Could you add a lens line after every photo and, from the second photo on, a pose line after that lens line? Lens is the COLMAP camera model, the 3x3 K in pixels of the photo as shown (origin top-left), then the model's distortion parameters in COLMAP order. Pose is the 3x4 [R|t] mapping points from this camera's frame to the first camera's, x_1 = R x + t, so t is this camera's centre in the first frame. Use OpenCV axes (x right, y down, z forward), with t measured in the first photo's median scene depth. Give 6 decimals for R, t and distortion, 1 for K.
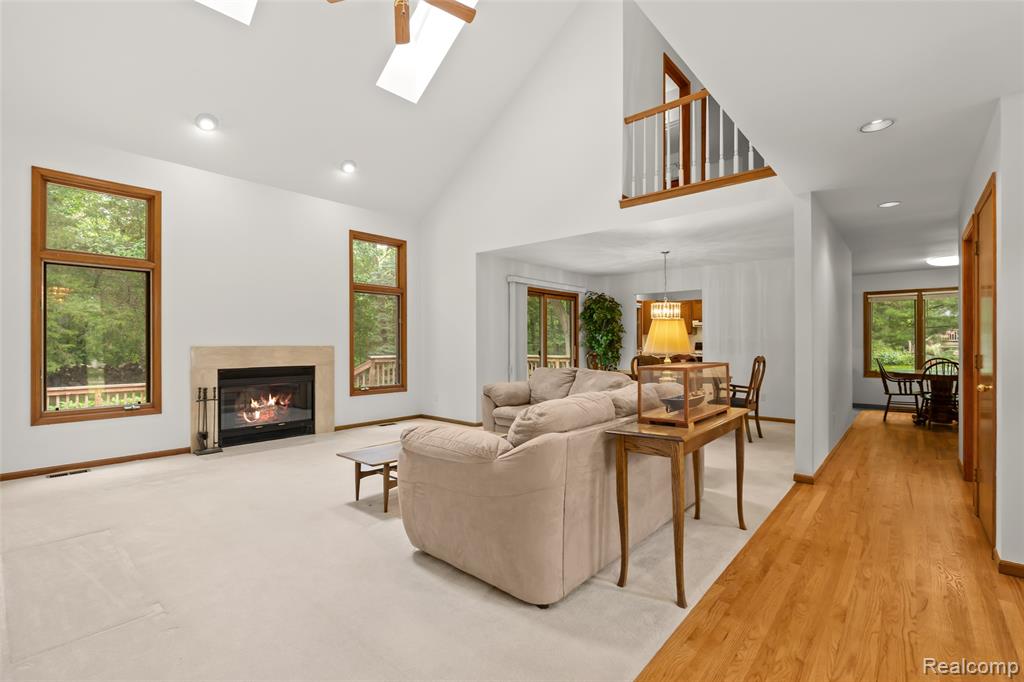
lens RADIAL K [[460.3, 0, 512.0], [0, 460.3, 341.0], [0, 0, 1]] dist [-0.002092, -0.000640]
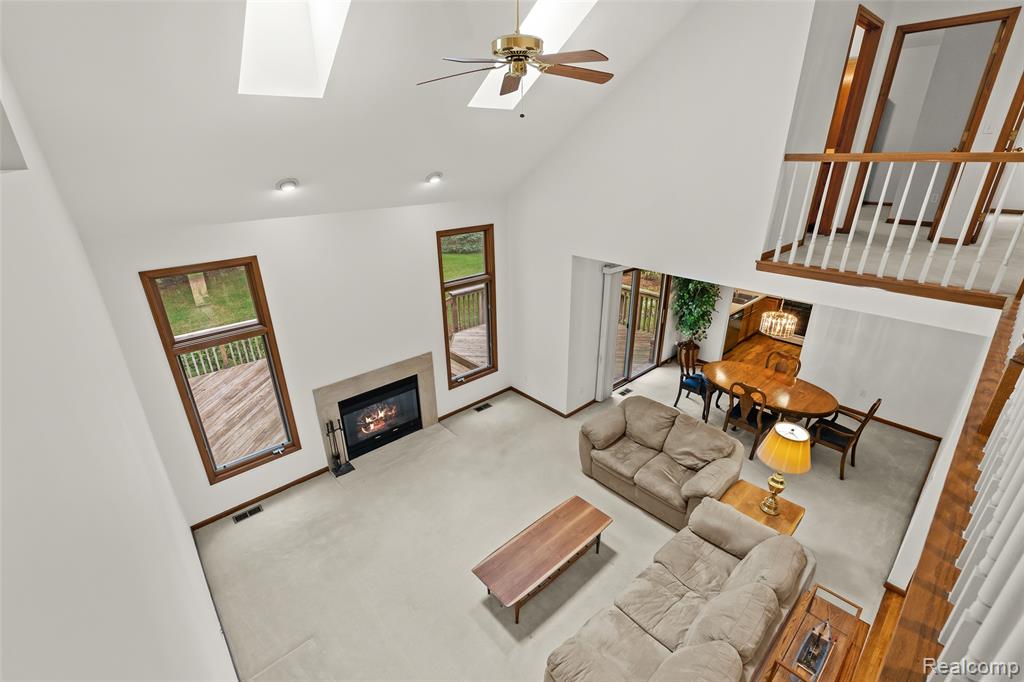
lens RADIAL K [[450.4, 0, 512.0], [0, 450.4, 341.0], [0, 0, 1]] dist [-0.002696, 0.000718]
pose [[0.992992, 0.037988, -0.111906, -0.111553], [0.008794, 0.920551, 0.390524, -0.471305], [0.117850, -0.388772, 0.913766, 0.124652]]
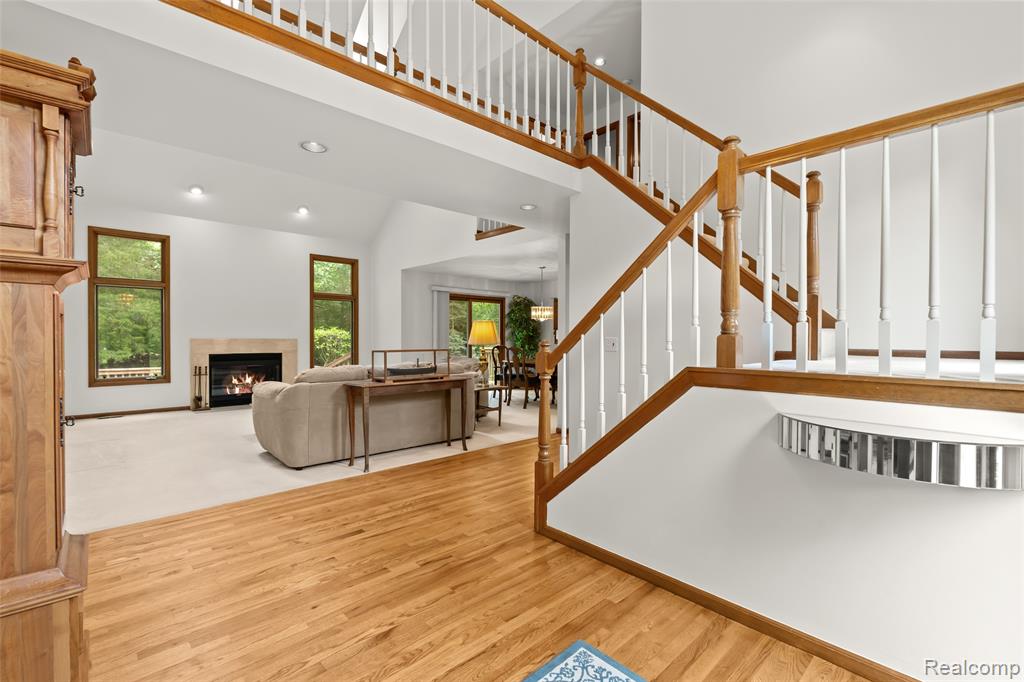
lens RADIAL K [[450.4, 0, 512.0], [0, 450.4, 341.0], [0, 0, 1]] dist [-0.002696, 0.000718]
pose [[0.994597, 0.004536, -0.103710, 0.459087], [-0.003260, 0.999917, 0.012473, -0.002274], [0.103758, -0.012068, 0.994529, -0.320847]]
